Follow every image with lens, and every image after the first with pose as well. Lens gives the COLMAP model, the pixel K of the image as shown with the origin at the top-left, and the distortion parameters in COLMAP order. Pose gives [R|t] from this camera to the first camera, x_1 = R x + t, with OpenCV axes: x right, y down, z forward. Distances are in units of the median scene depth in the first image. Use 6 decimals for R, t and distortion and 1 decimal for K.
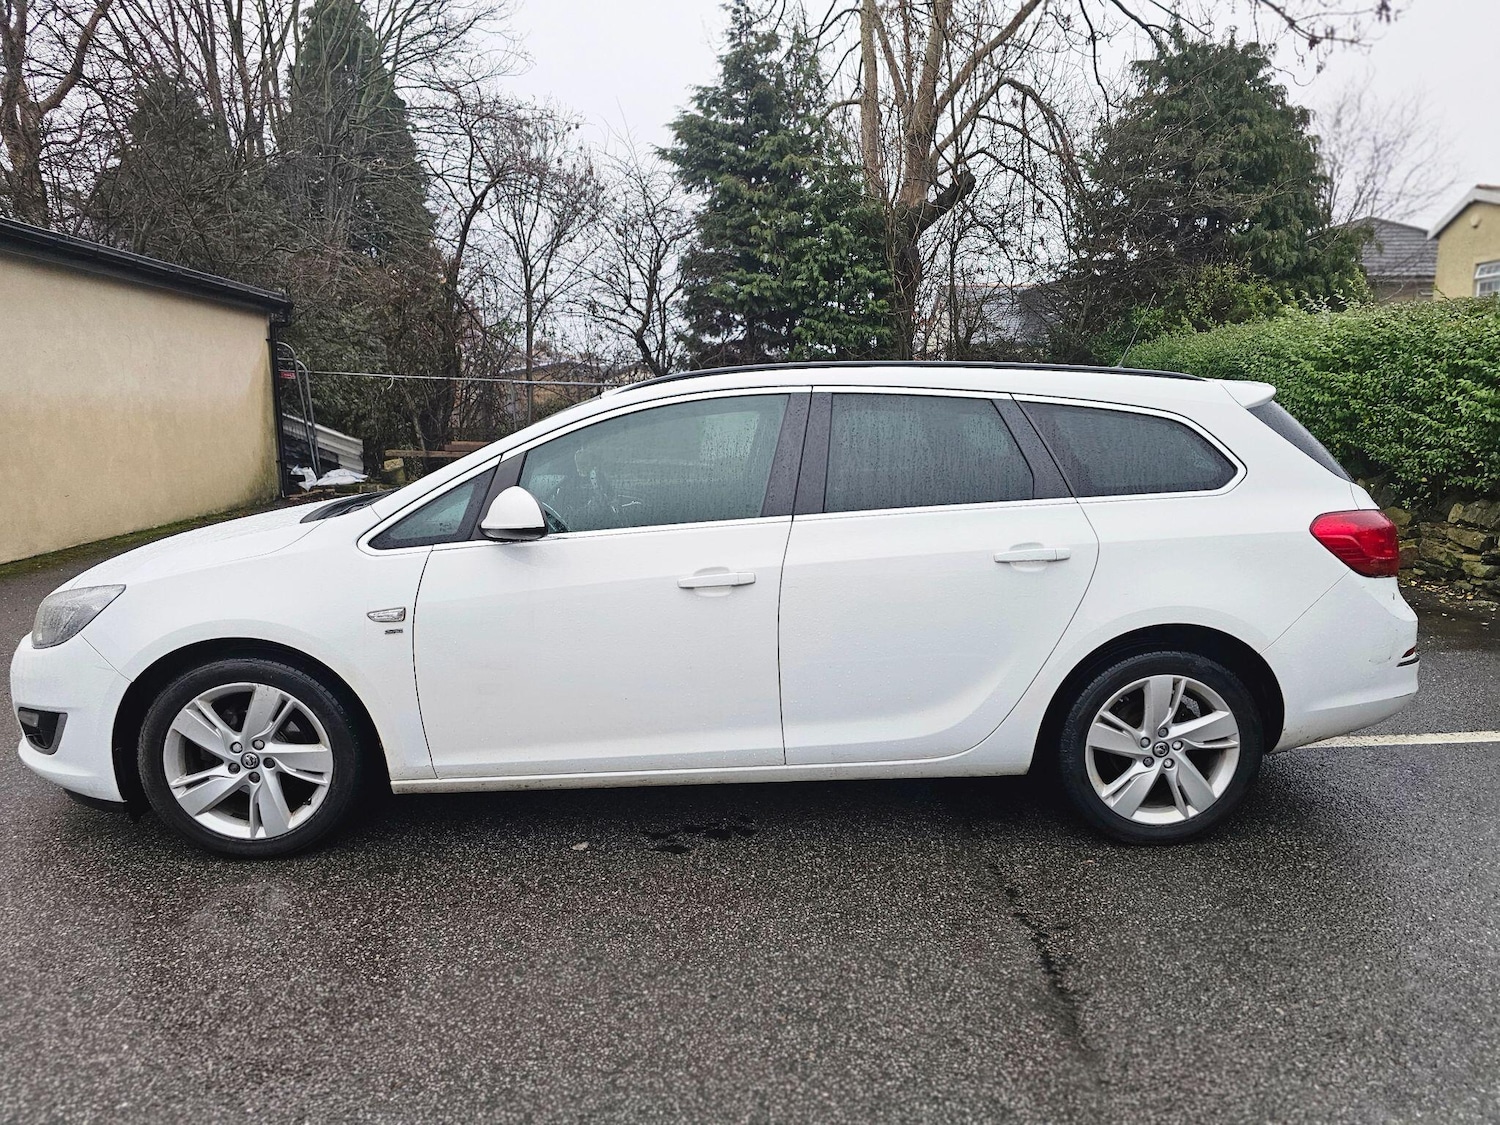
lens RADIAL K [[1069.5, 0, 750.0], [0, 1069.5, 562.5], [0, 0, 1]] dist [0.001476, -0.022806]
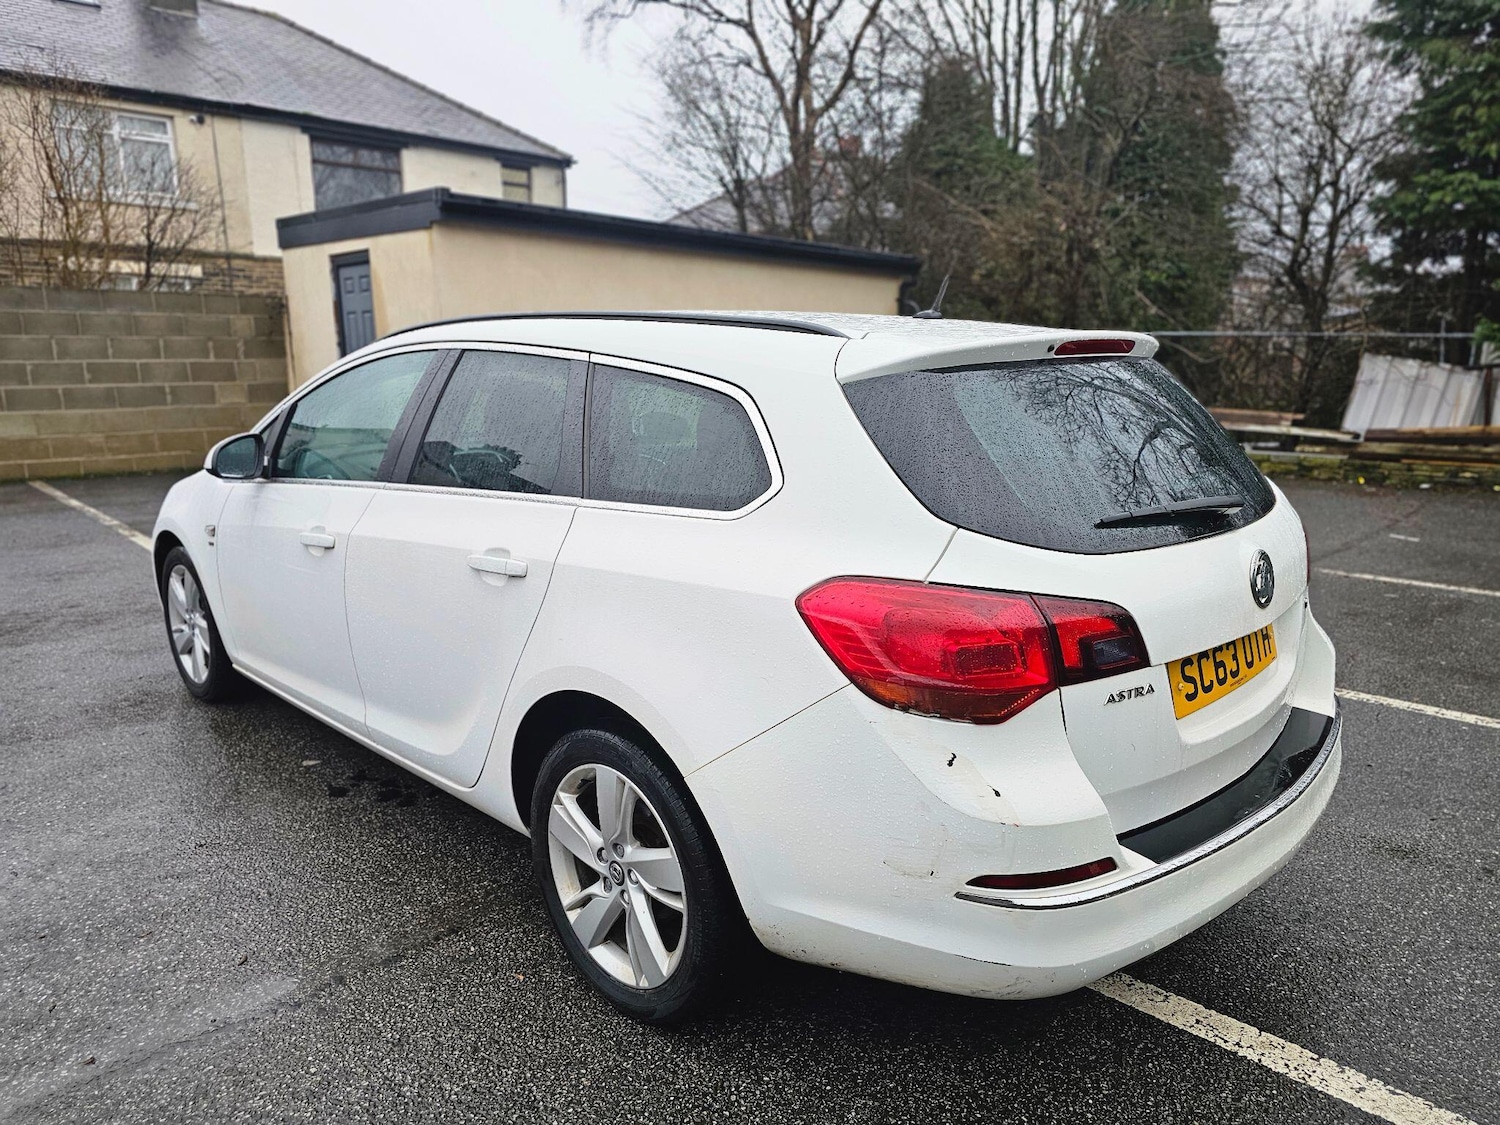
lens RADIAL K [[1014.4, 0, 762.4], [0, 1014.4, 564.9], [0, 0, 1]] dist [0.048546, -0.026538]
pose [[0.649889, 0.154056, -0.744252, 0.268433], [-0.111240, 0.987976, 0.107370, -0.030571], [0.751844, 0.013012, 0.659213, 0.187477]]
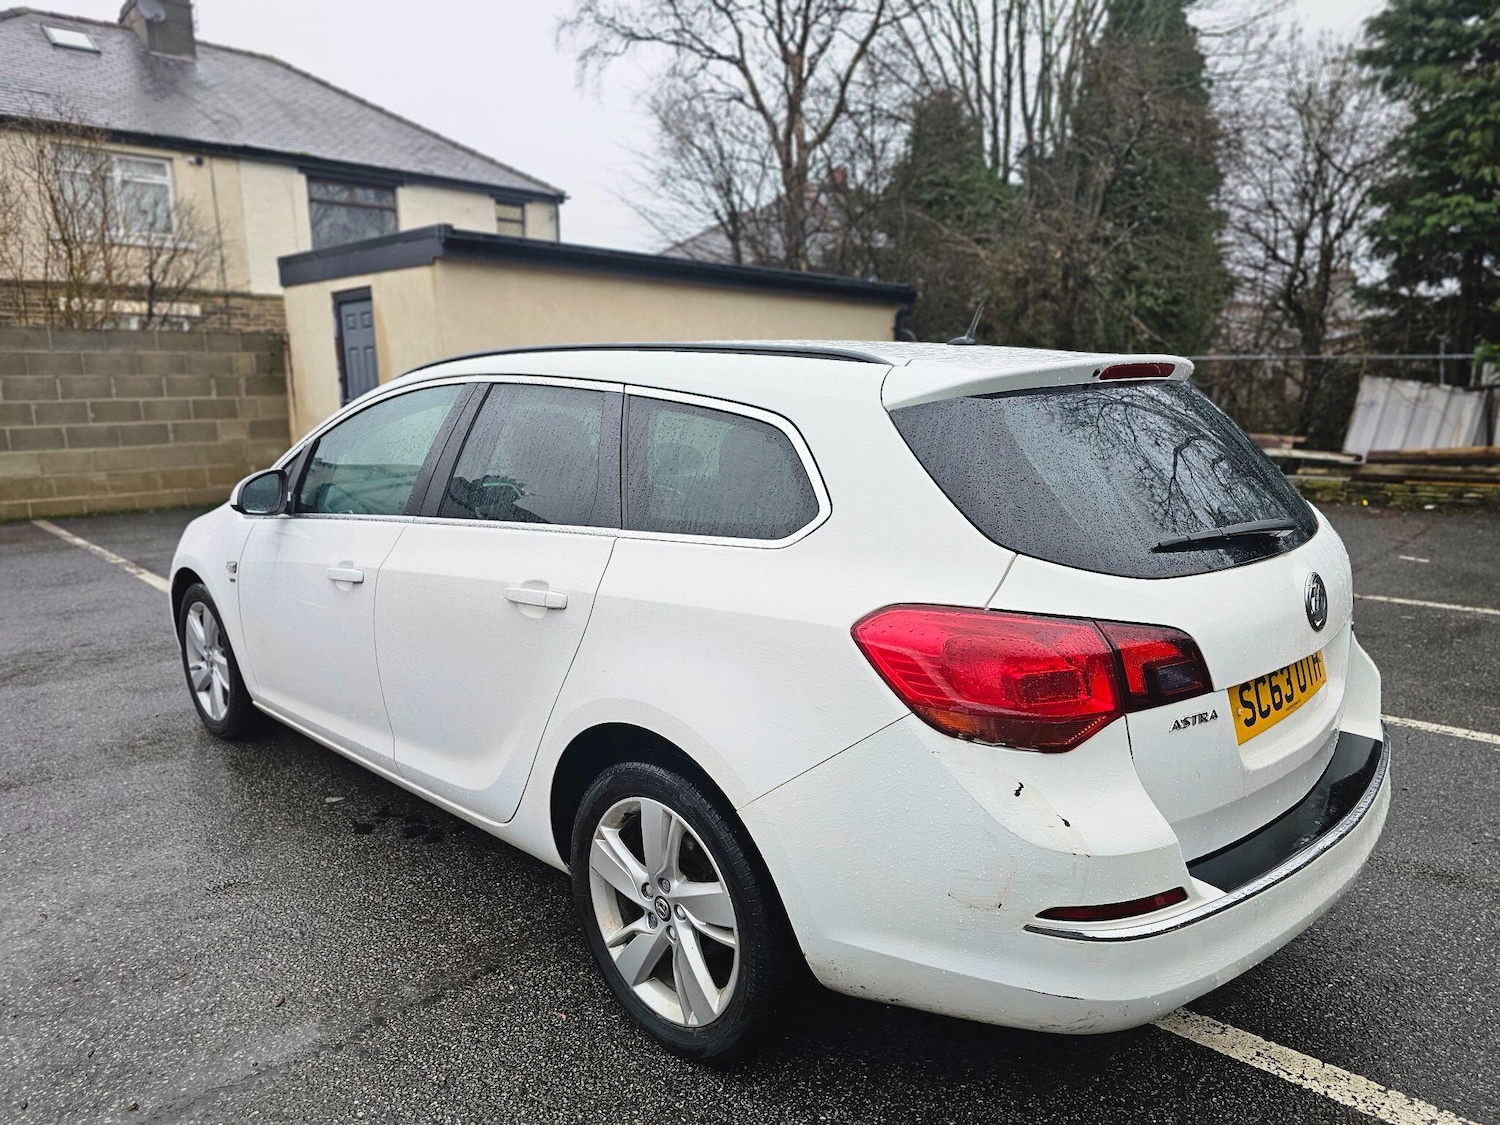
lens RADIAL K [[1016.5, 0, 750.6], [0, 1016.5, 569.7], [0, 0, 1]] dist [0.043375, -0.022660]
pose [[0.650427, 0.127492, -0.748793, 0.261208], [-0.098201, 0.991654, 0.083542, -0.029405], [0.753194, 0.019194, 0.657518, 0.180317]]
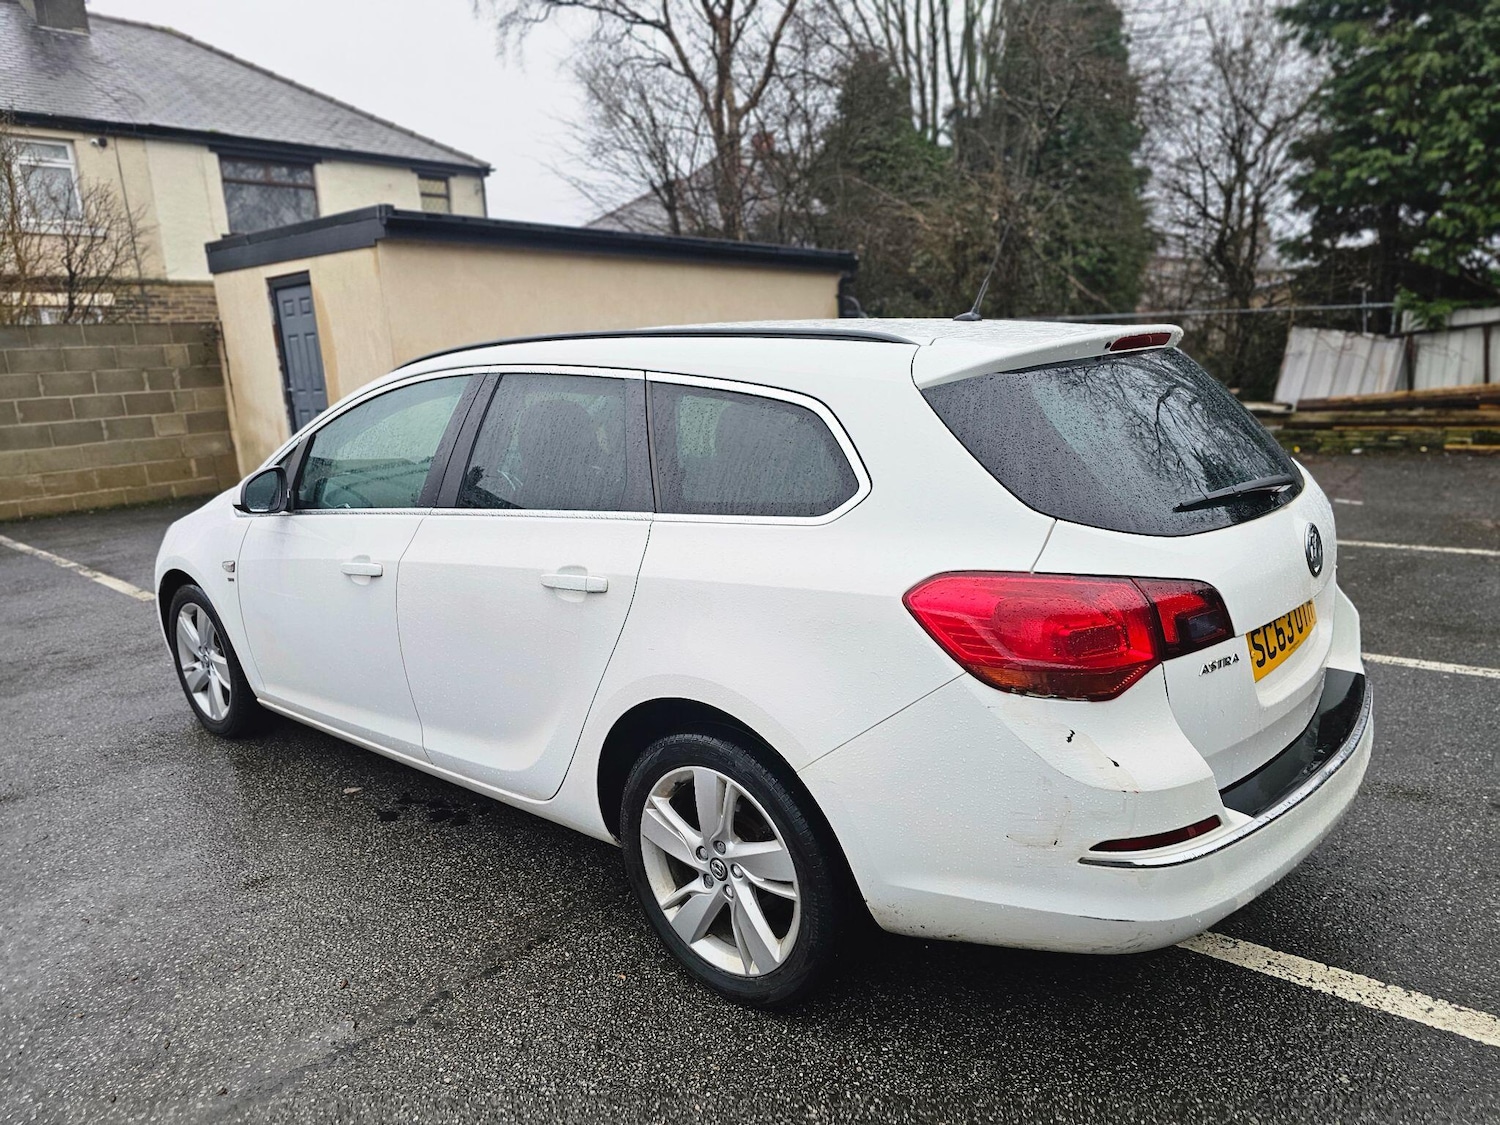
lens RADIAL K [[1015.4, 0, 749.1], [0, 1015.4, 577.9], [0, 0, 1]] dist [0.049626, -0.029073]
pose [[0.700341, 0.121055, -0.703469, 0.254759], [-0.055121, 0.991744, 0.115786, -0.029958], [0.711677, -0.042314, 0.701231, 0.159543]]
